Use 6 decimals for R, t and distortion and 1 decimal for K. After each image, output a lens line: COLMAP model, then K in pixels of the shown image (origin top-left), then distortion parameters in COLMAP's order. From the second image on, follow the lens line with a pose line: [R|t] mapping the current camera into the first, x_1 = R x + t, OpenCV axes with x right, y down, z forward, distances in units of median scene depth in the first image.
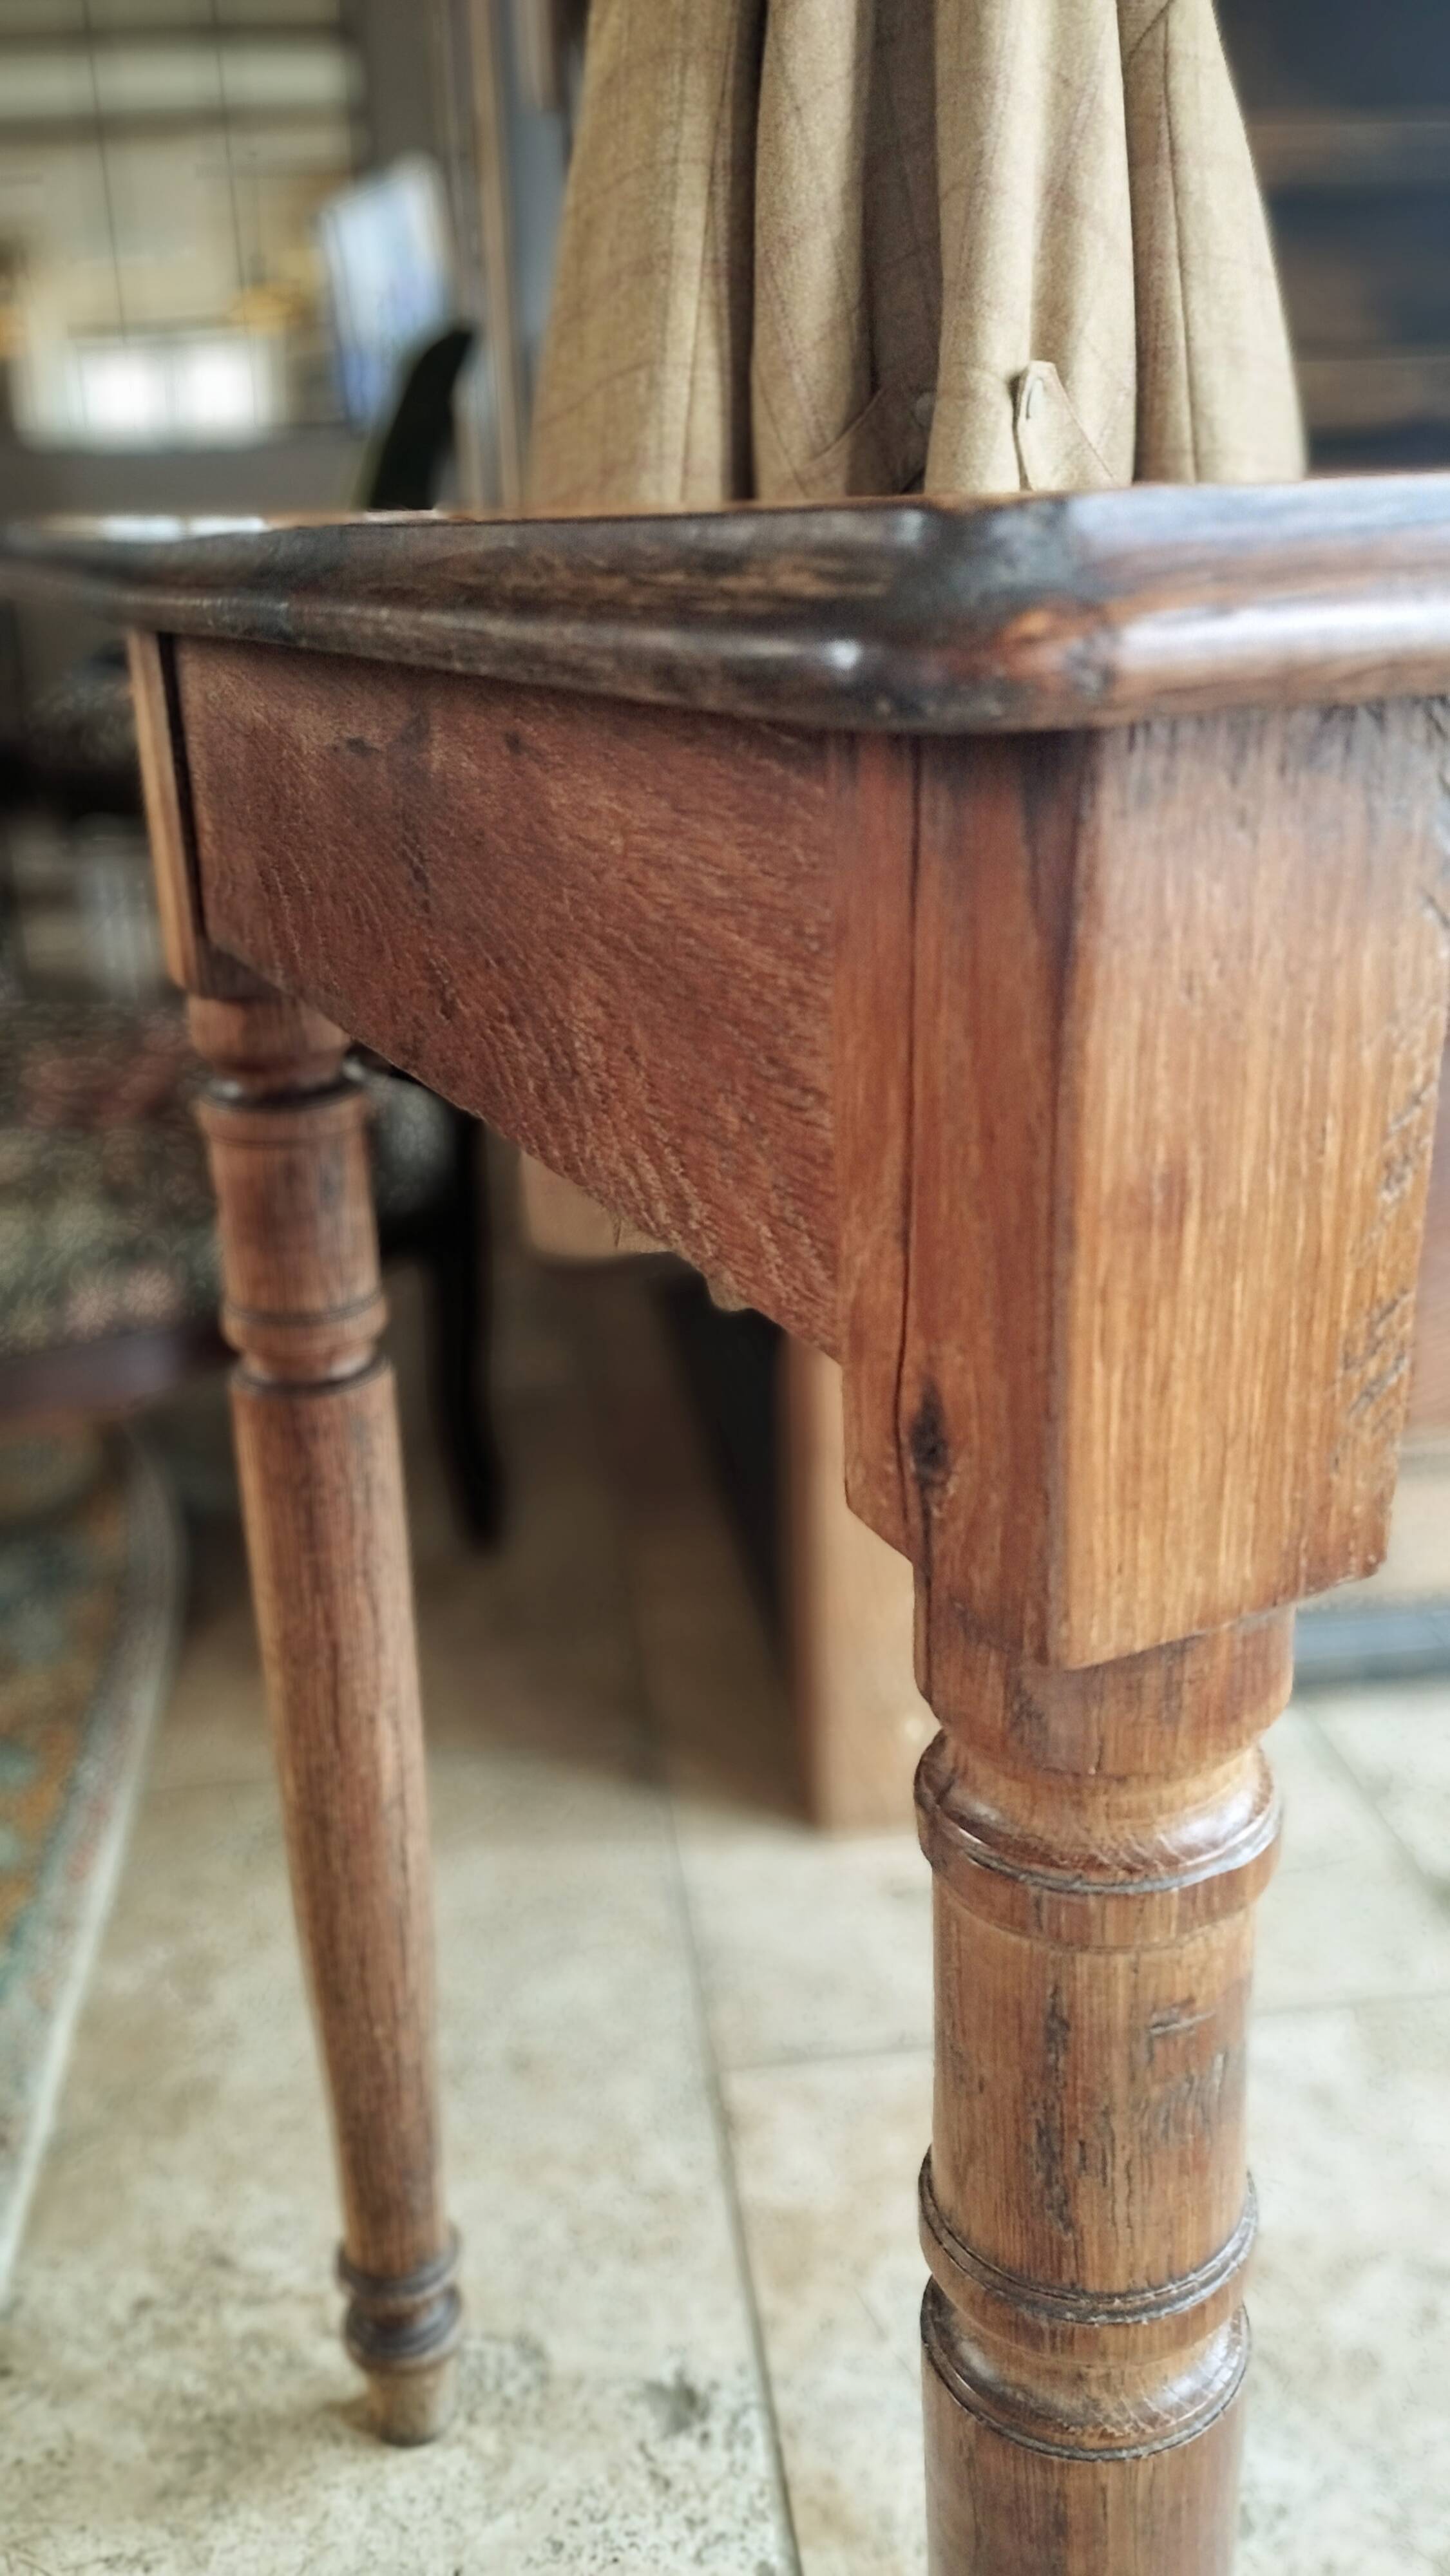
lens RADIAL K [[2160.9, 0, 719.8], [0, 2160.9, 1290.5], [0, 0, 1]] dist [0.073036, -0.096013]
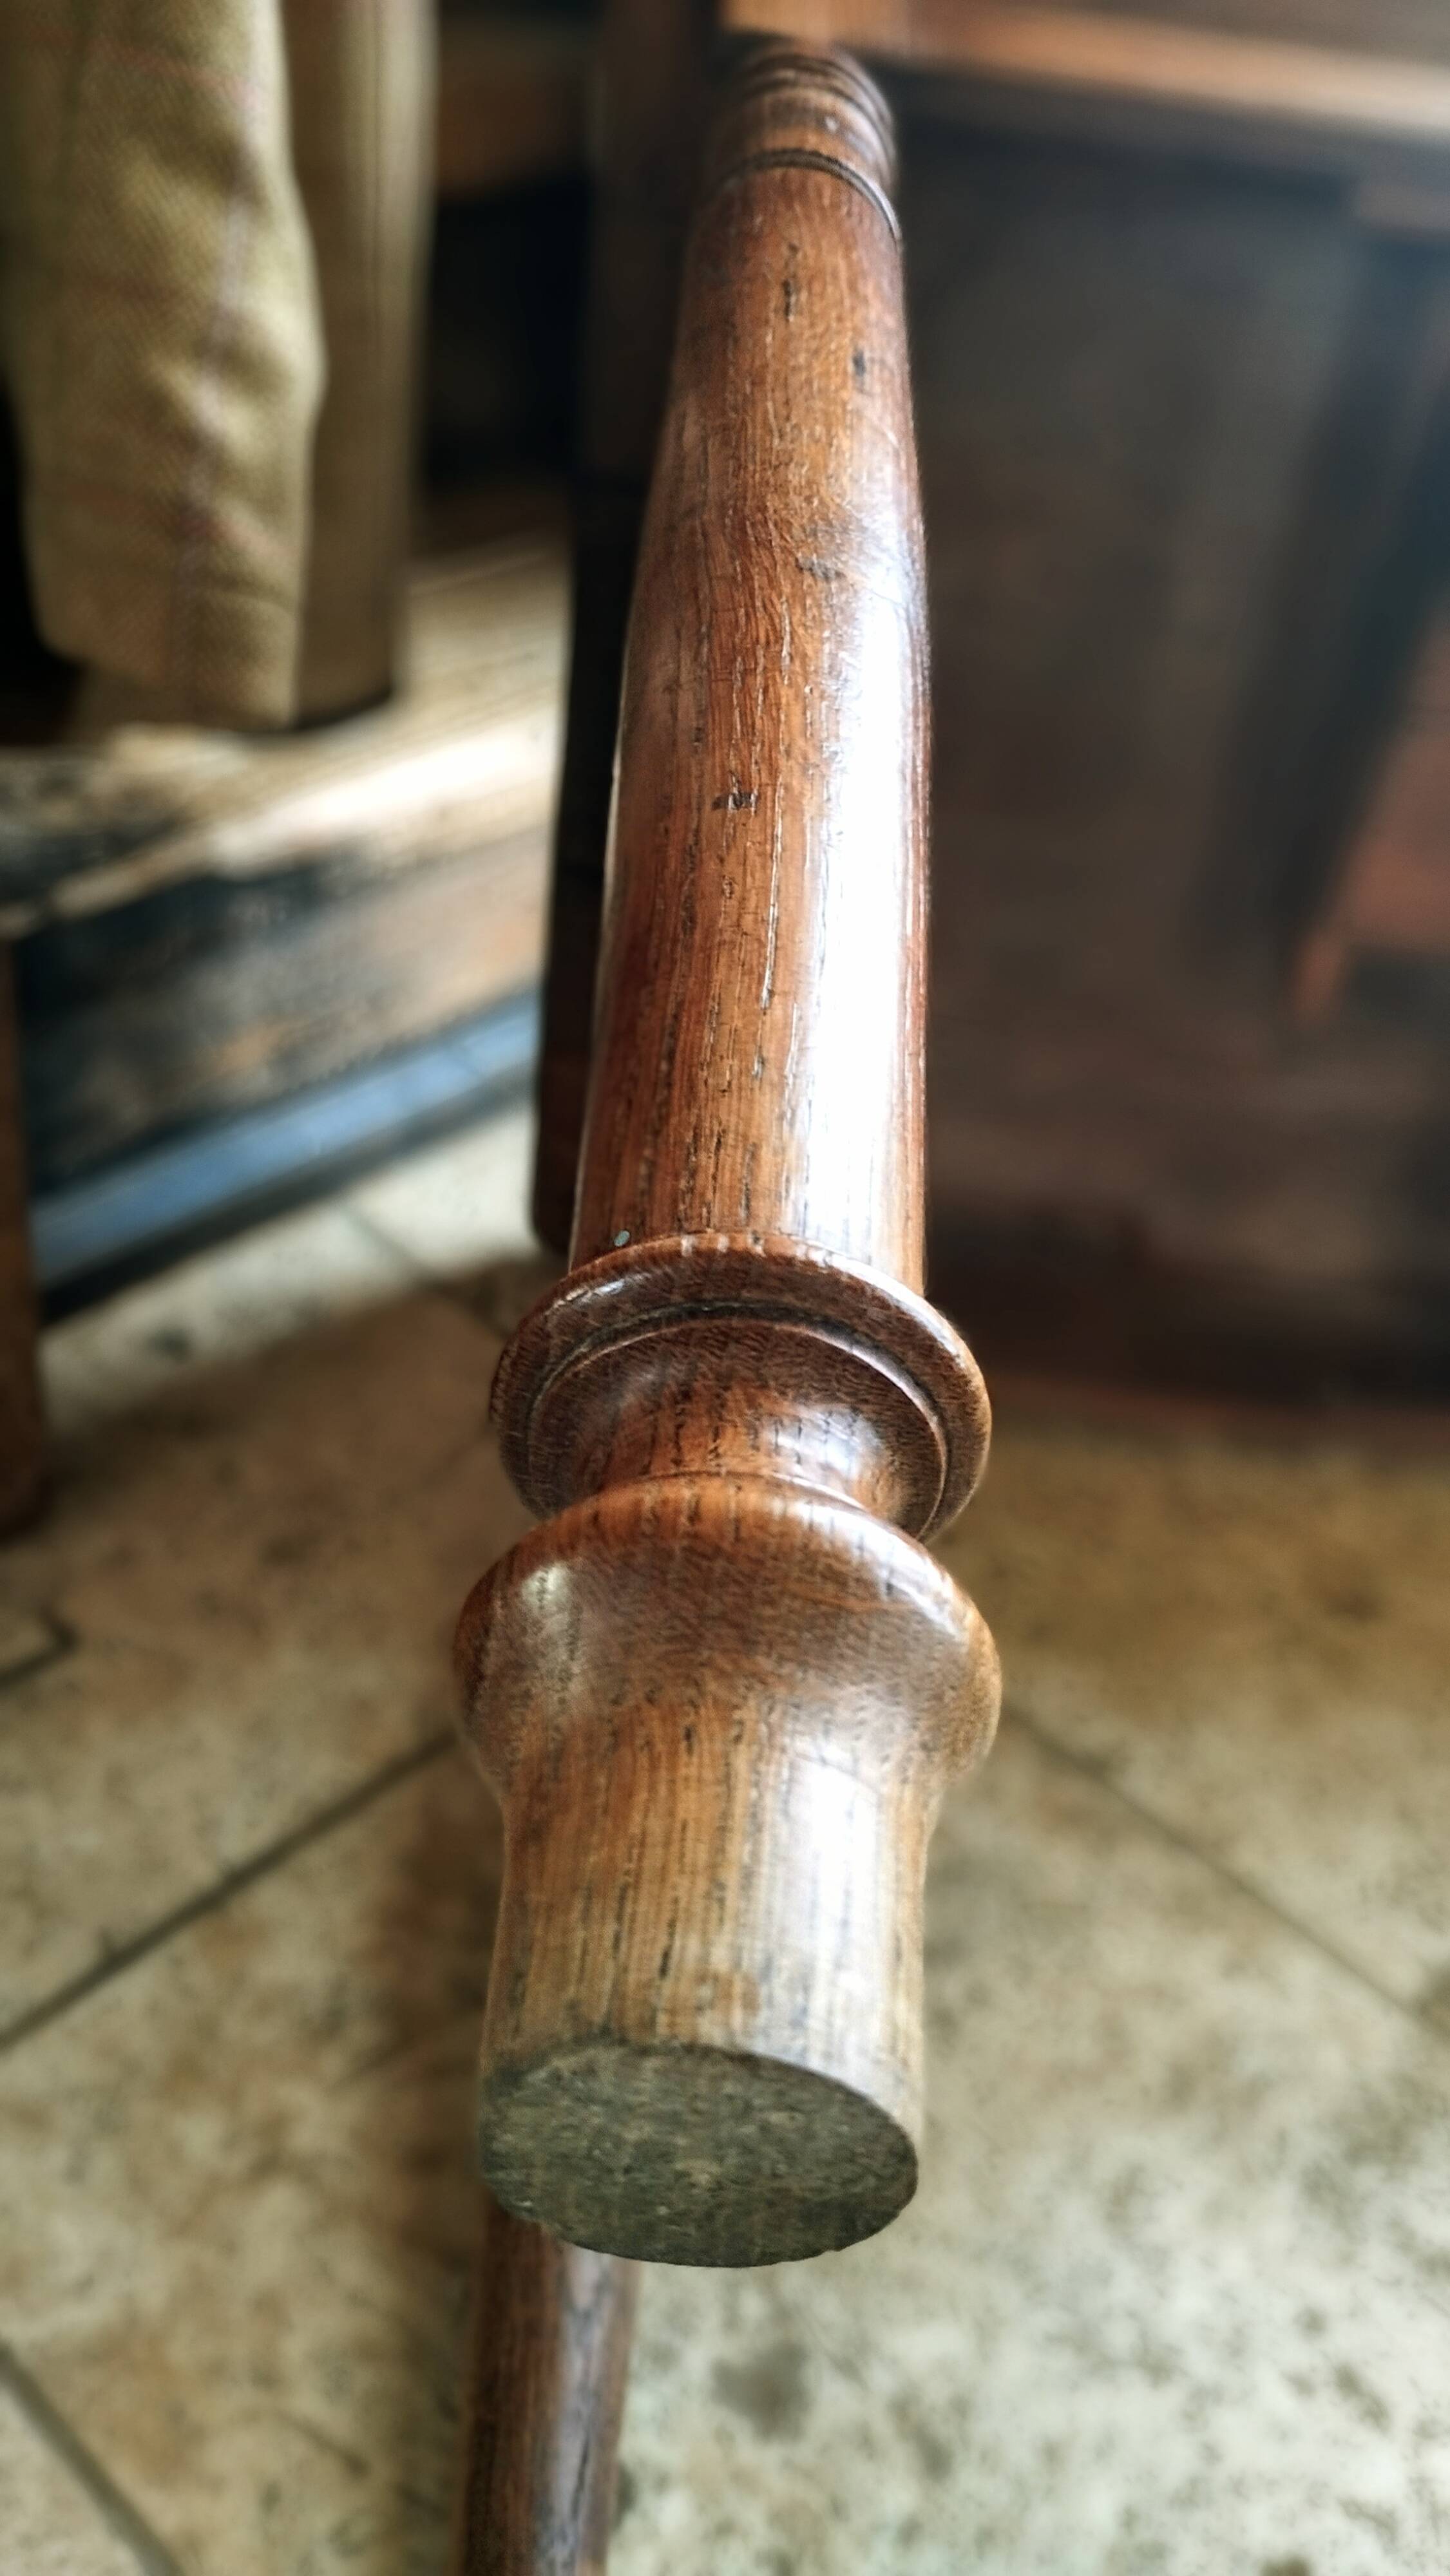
lens RADIAL K [[2219.9, 0, 723.2], [0, 2219.9, 1284.7], [0, 0, 1]] dist [0.001981, -0.012521]
pose [[0.758642, -0.297929, 0.579397, -0.132024], [0.081330, 0.925668, 0.369492, -0.086513], [-0.646412, -0.233190, 0.726481, 0.589522]]
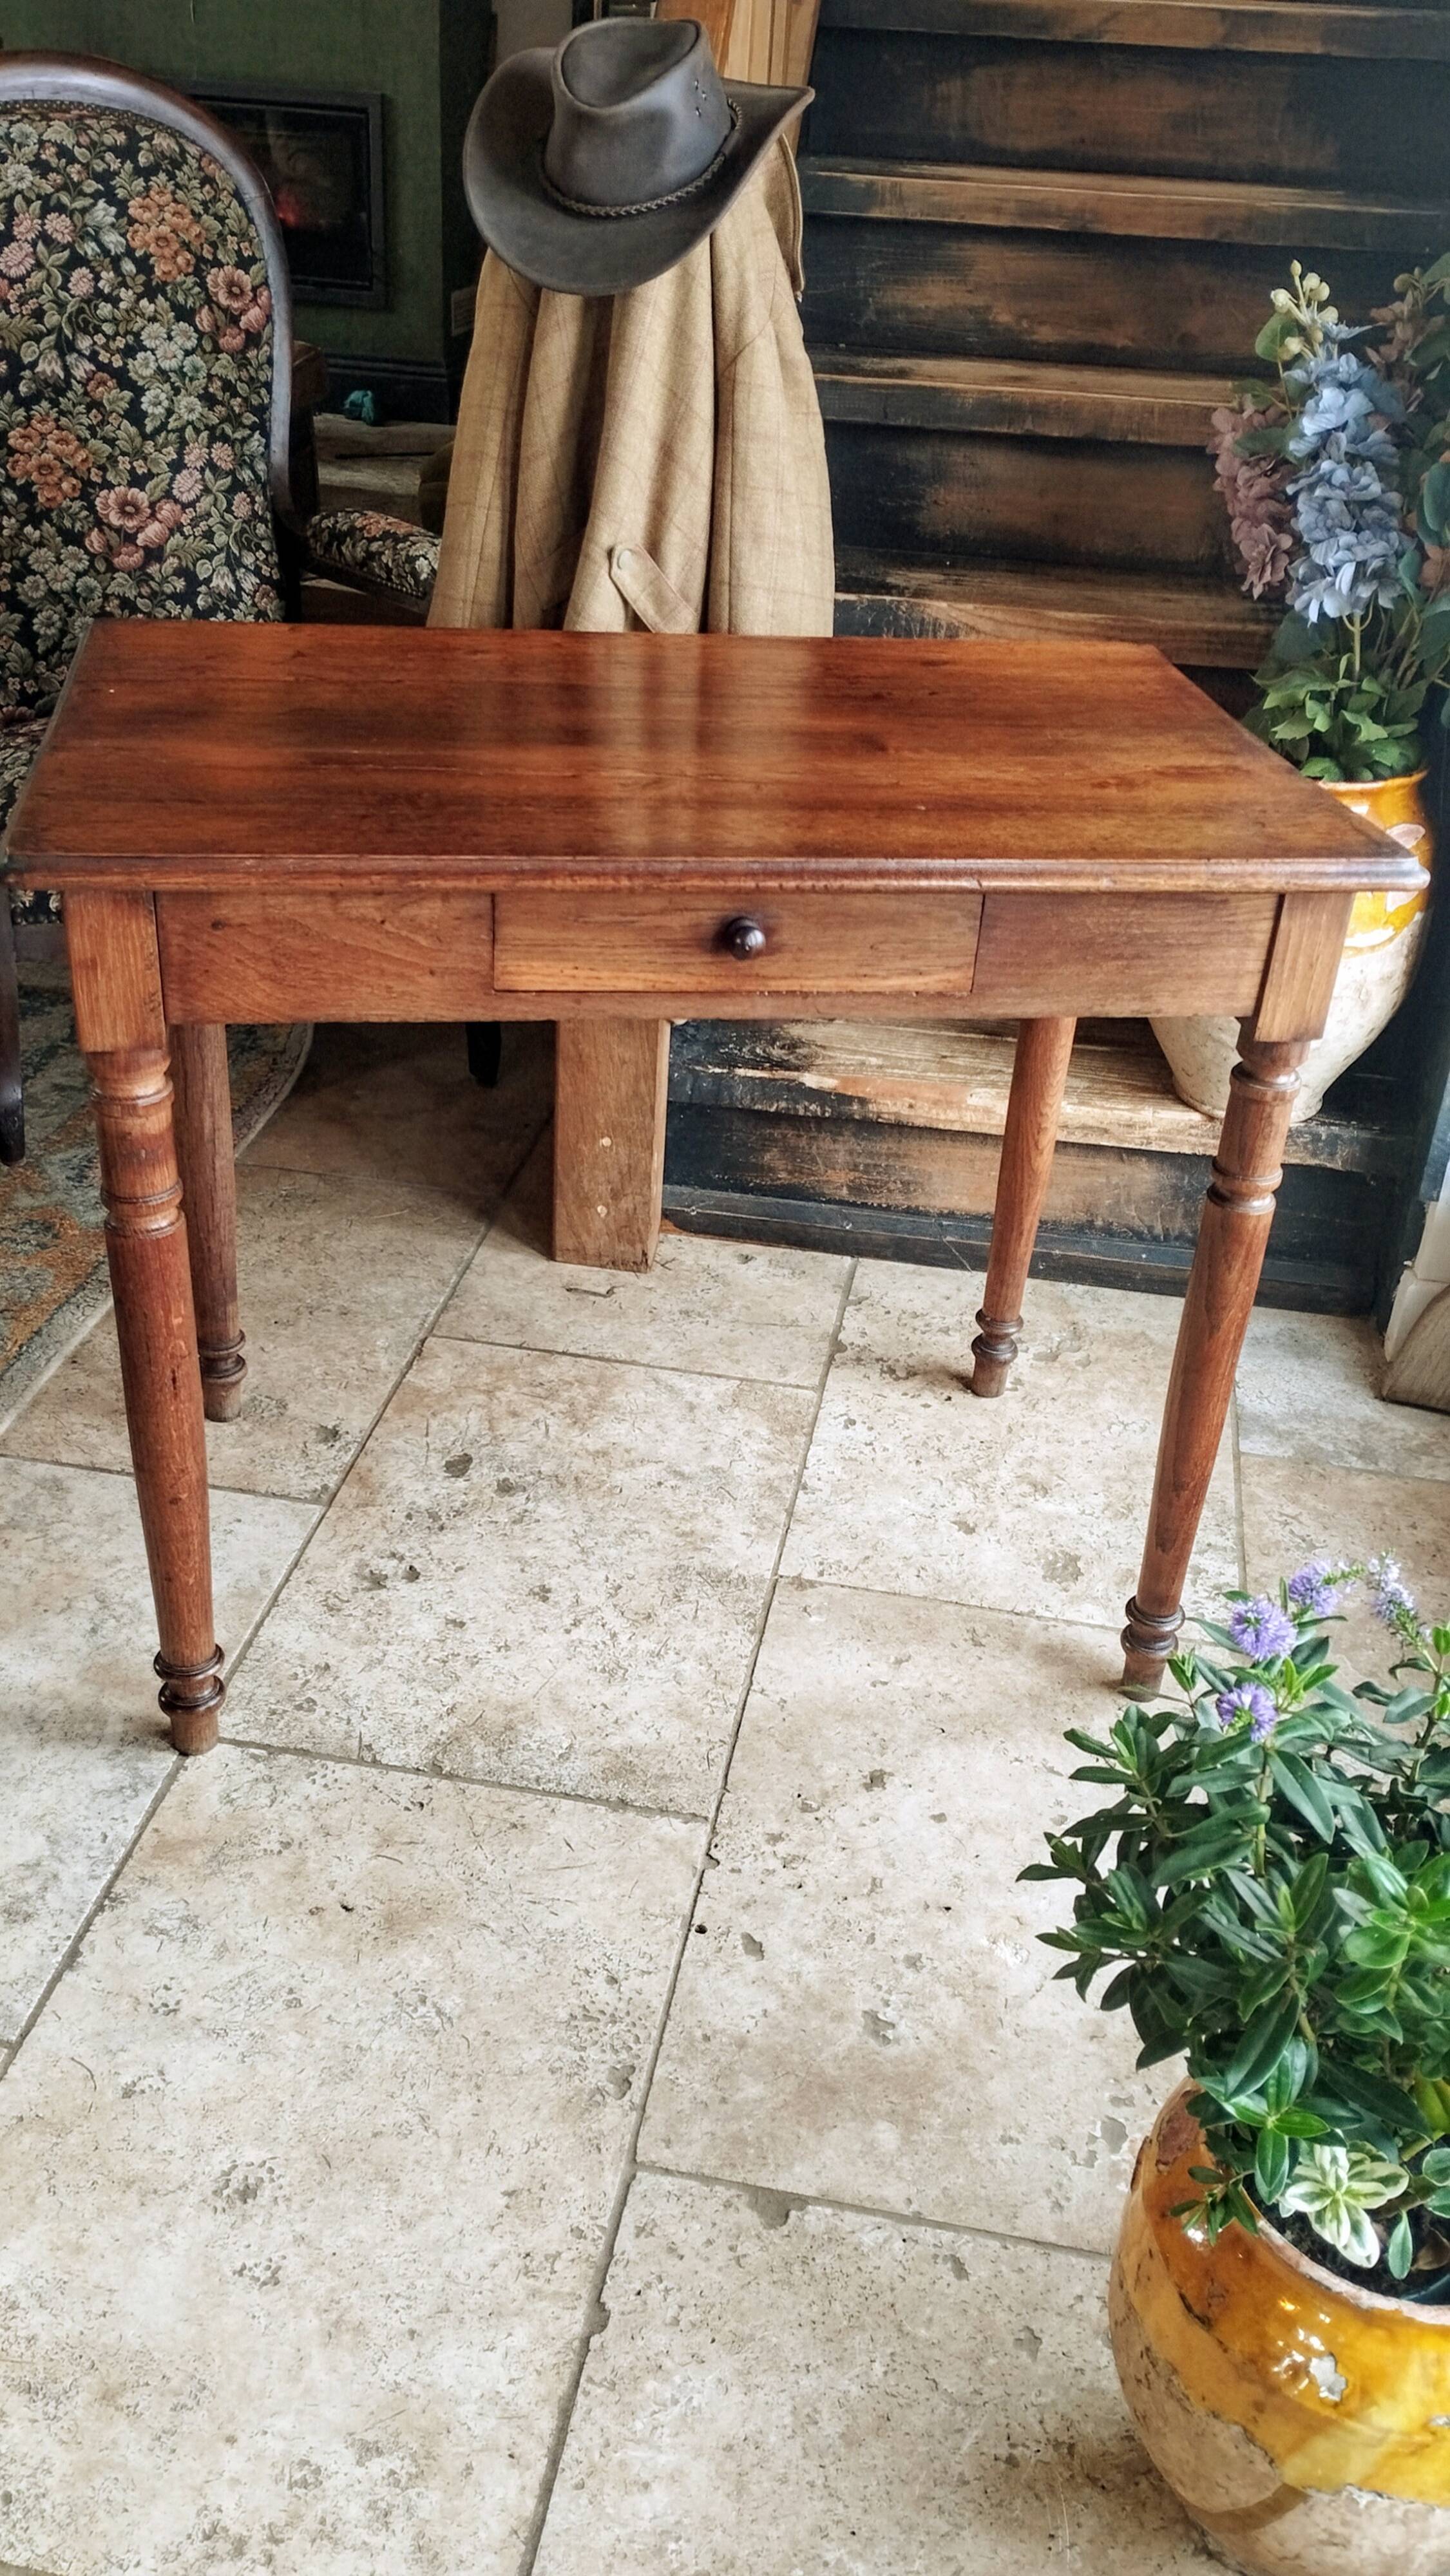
lens RADIAL K [[2152.4, 0, 715.6], [0, 2152.4, 1303.7], [0, 0, 1]] dist [0.072631, -0.087358]
pose [[0.952977, 0.220285, -0.208109, 0.871072], [-0.177727, 0.962499, 0.204962, -0.177452], [0.245455, -0.158337, 0.956390, -1.135208]]
